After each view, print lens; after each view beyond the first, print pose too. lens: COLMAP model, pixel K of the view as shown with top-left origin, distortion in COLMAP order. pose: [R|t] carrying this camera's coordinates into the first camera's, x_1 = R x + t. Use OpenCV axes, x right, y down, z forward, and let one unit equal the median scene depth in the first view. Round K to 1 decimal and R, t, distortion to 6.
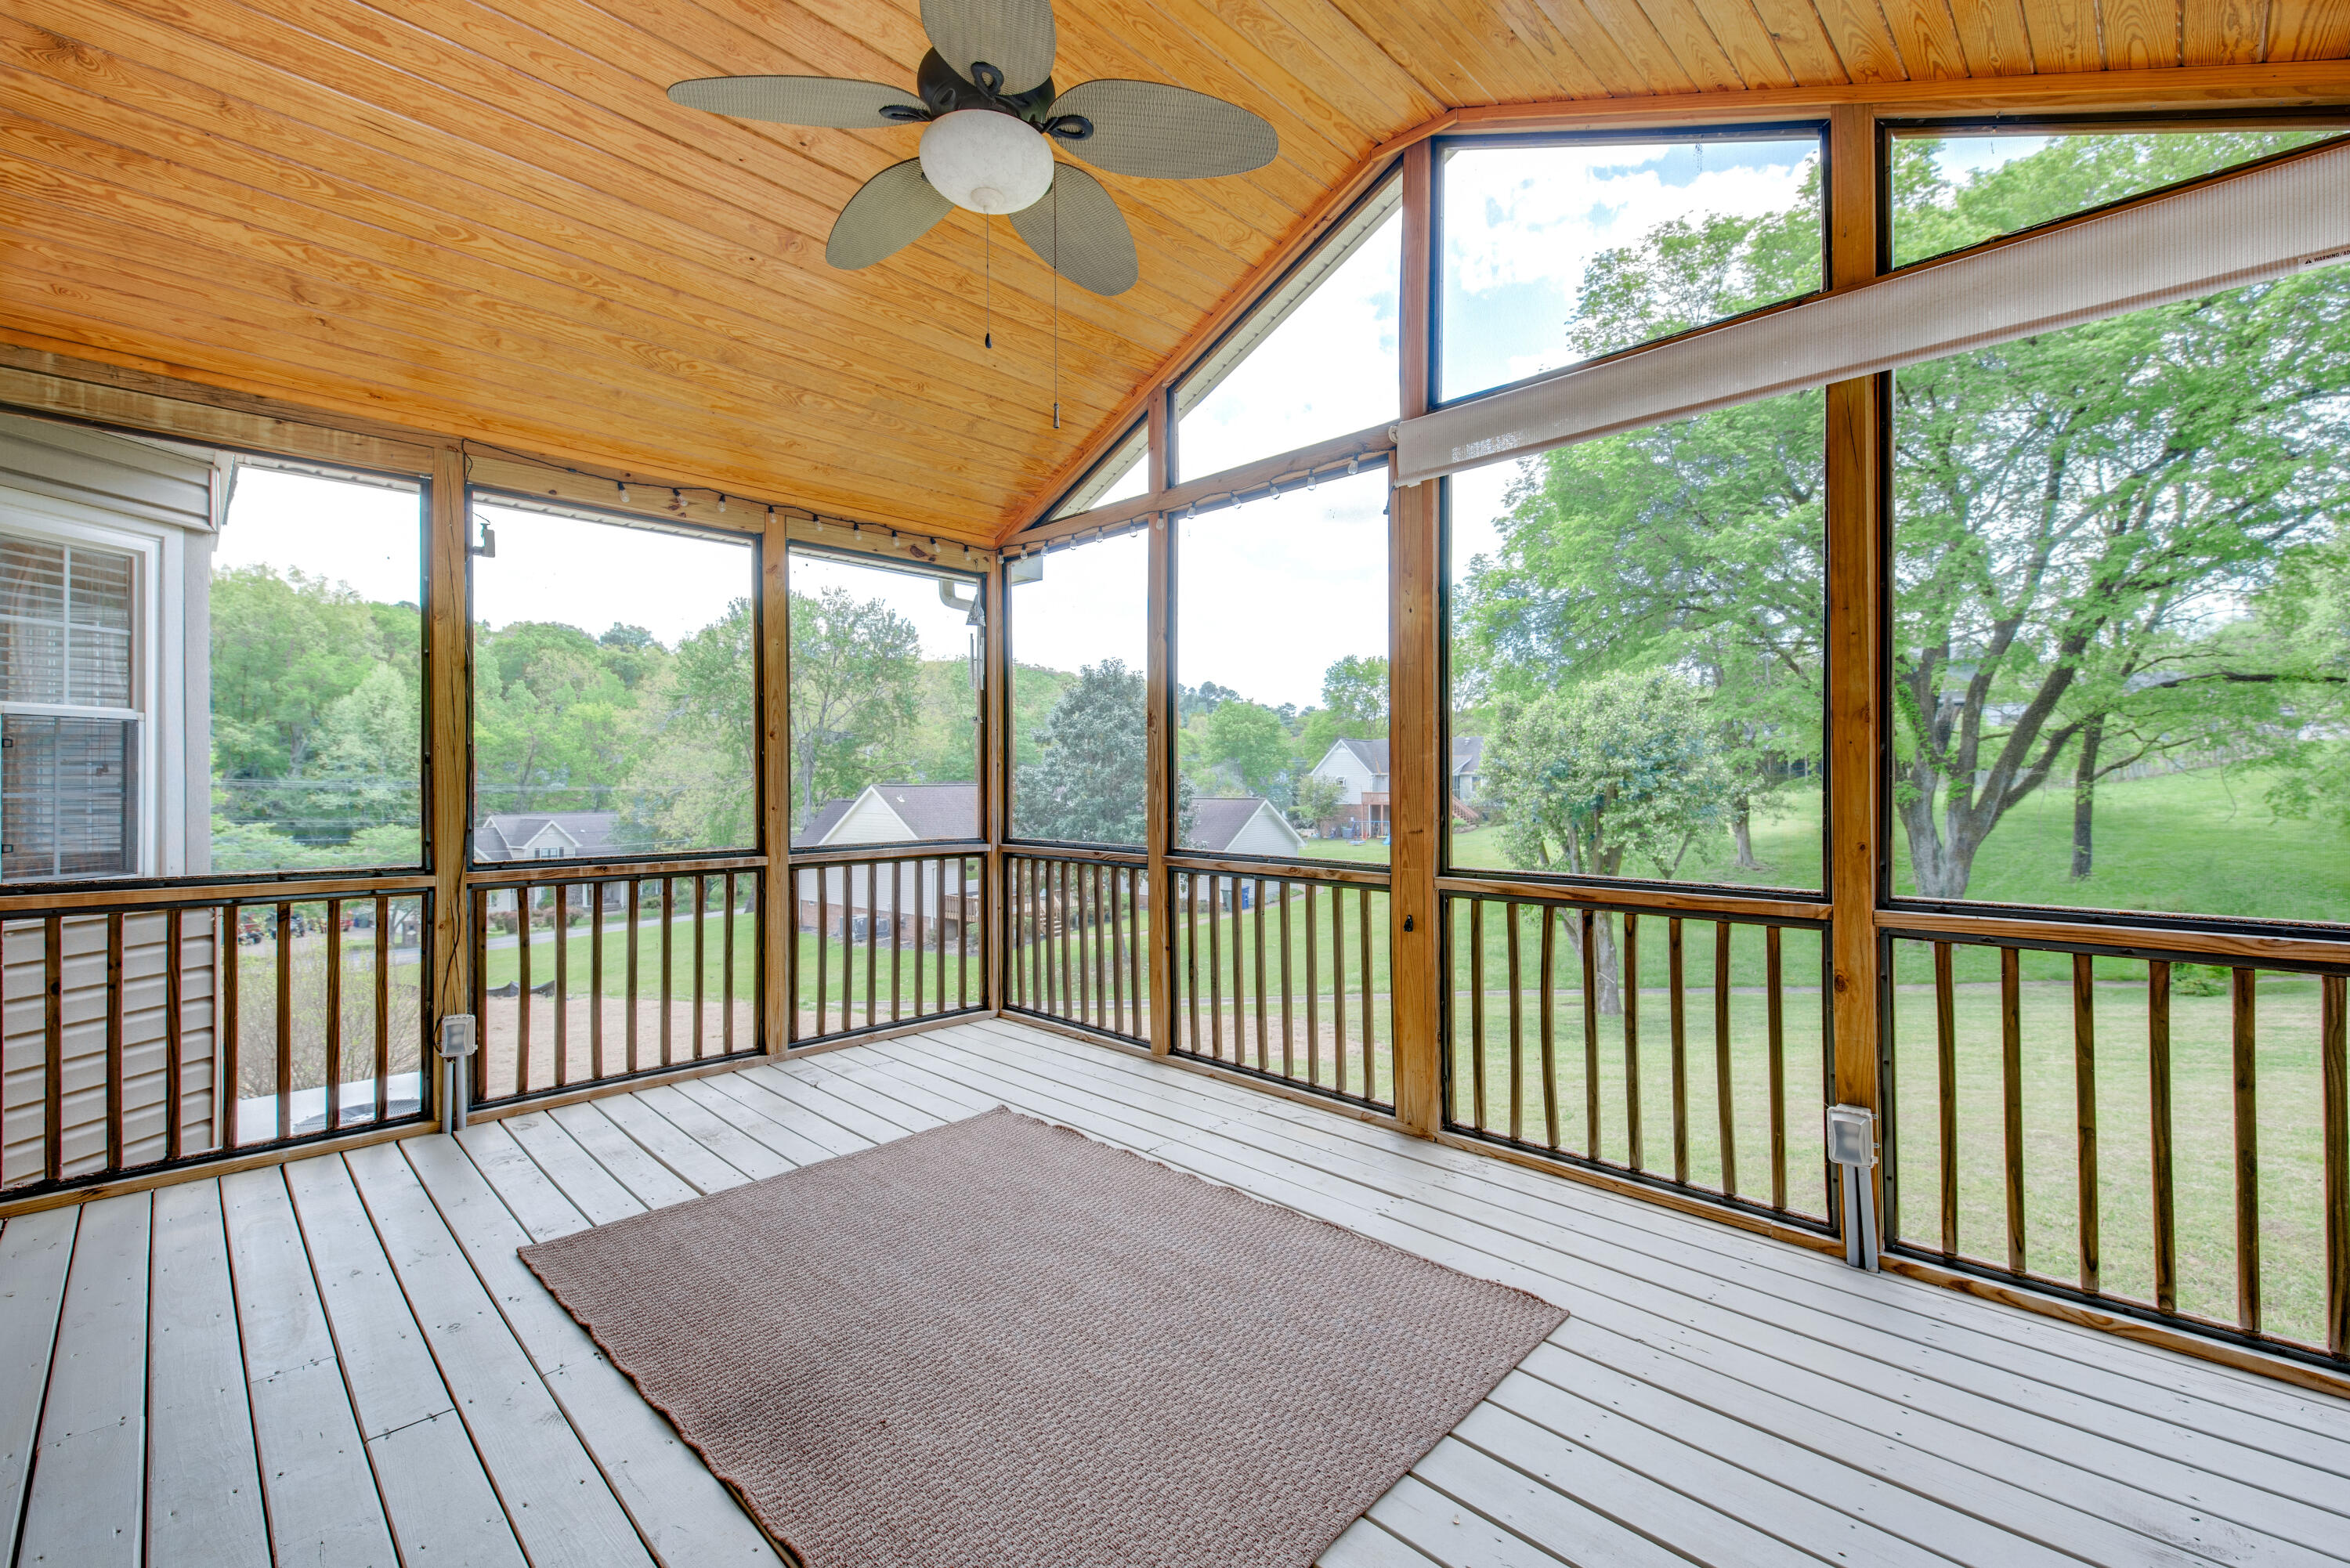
lens RADIAL K [[1014.2, 0, 1190.5], [0, 1014.2, 781.9], [0, 0, 1]] dist [0.001599, -0.001943]
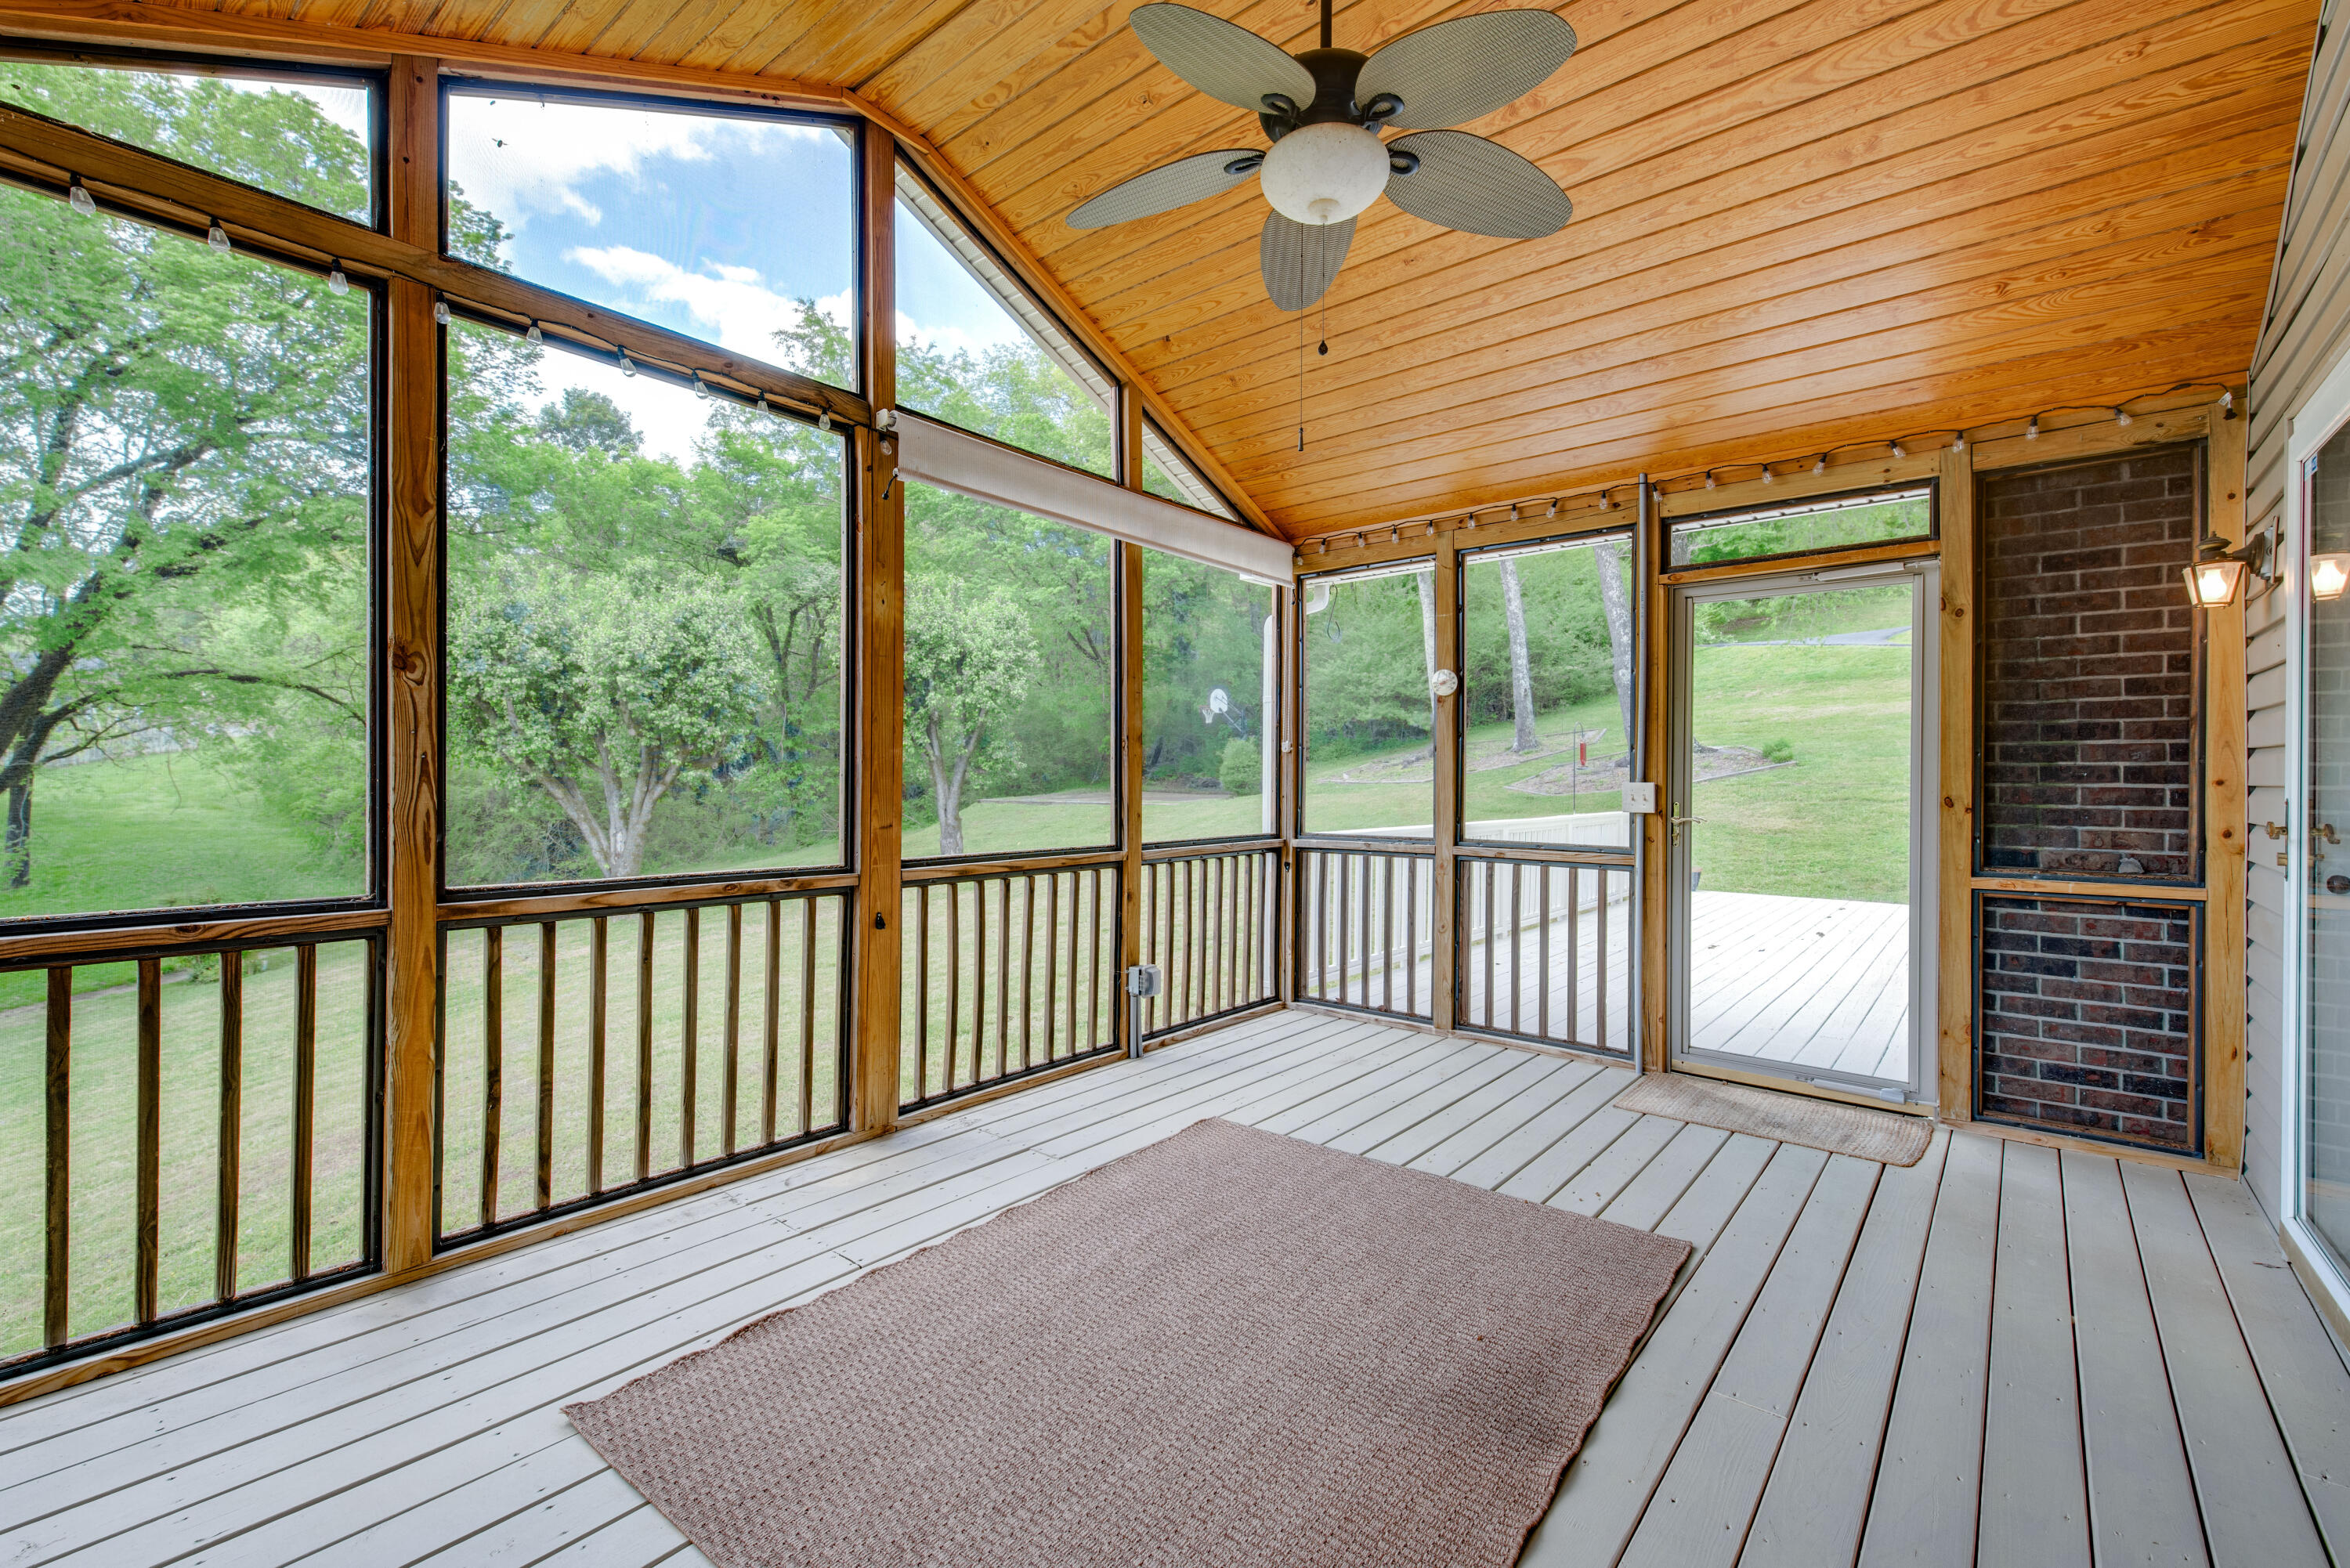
lens RADIAL K [[1014.2, 0, 1171.0], [0, 1014.2, 768.9], [0, 0, 1]] dist [0.001599, -0.001943]
pose [[-0.093506, 0.012687, 0.995538, -0.374145], [-0.001075, 0.999917, -0.012844, 0.002350], [-0.995618, -0.002271, -0.093484, 0.385381]]
